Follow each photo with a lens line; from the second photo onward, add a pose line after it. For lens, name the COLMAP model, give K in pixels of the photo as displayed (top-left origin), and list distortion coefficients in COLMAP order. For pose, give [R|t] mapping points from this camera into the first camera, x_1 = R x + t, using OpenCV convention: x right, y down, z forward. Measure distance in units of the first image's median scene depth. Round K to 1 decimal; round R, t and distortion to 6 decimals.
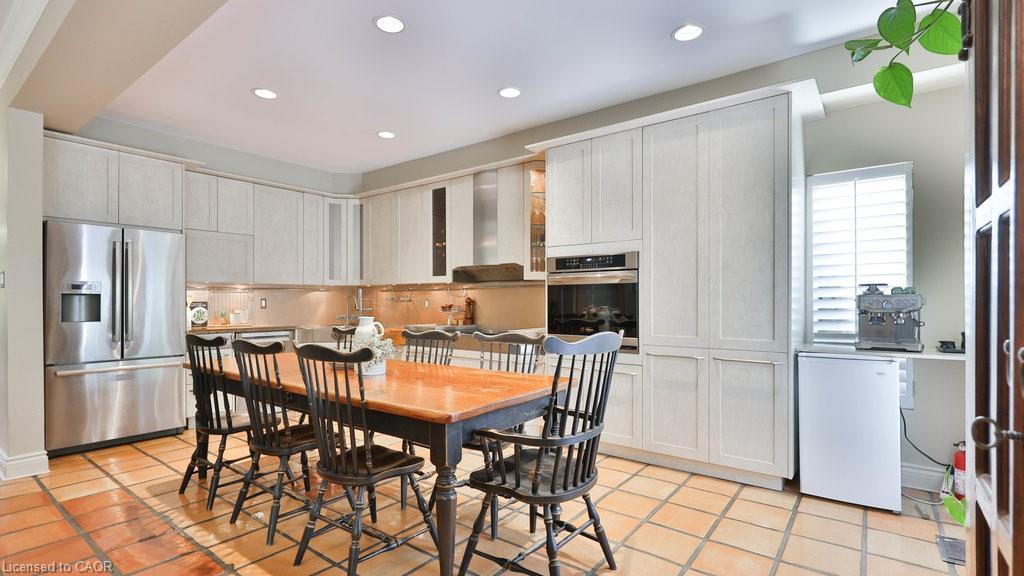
lens RADIAL K [[439.6, 0, 525.4], [0, 439.6, 288.9], [0, 0, 1]] dist [0.001457, 0.000114]
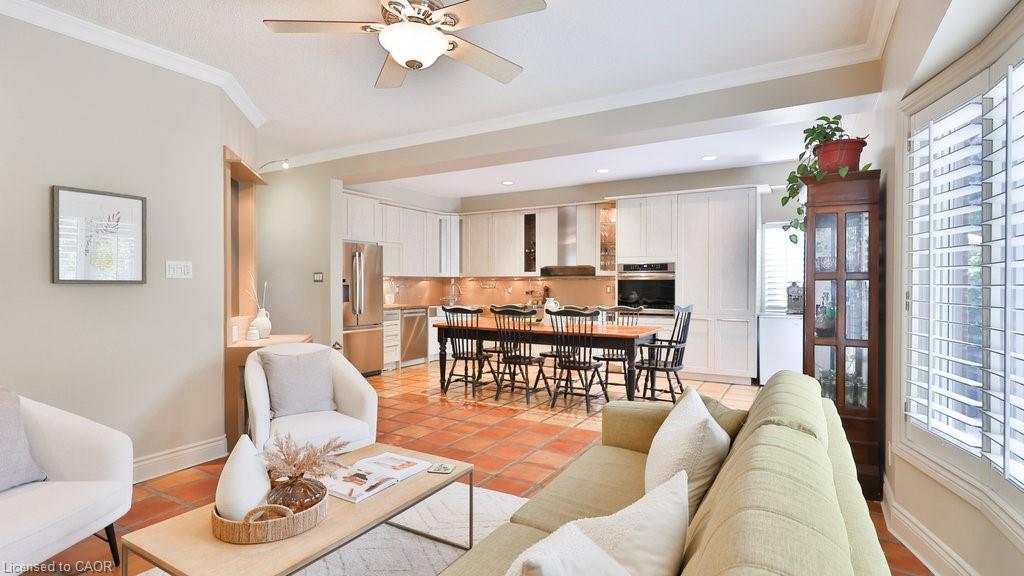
lens RADIAL K [[457.5, 0, 510.6], [0, 457.5, 274.0], [0, 0, 1]] dist [-0.000417, 0.000060]
pose [[0.995372, 0.004215, 0.096009, -0.494546], [-0.004697, 0.999977, 0.004793, -0.035068], [-0.095987, -0.005222, 0.995369, -0.673975]]
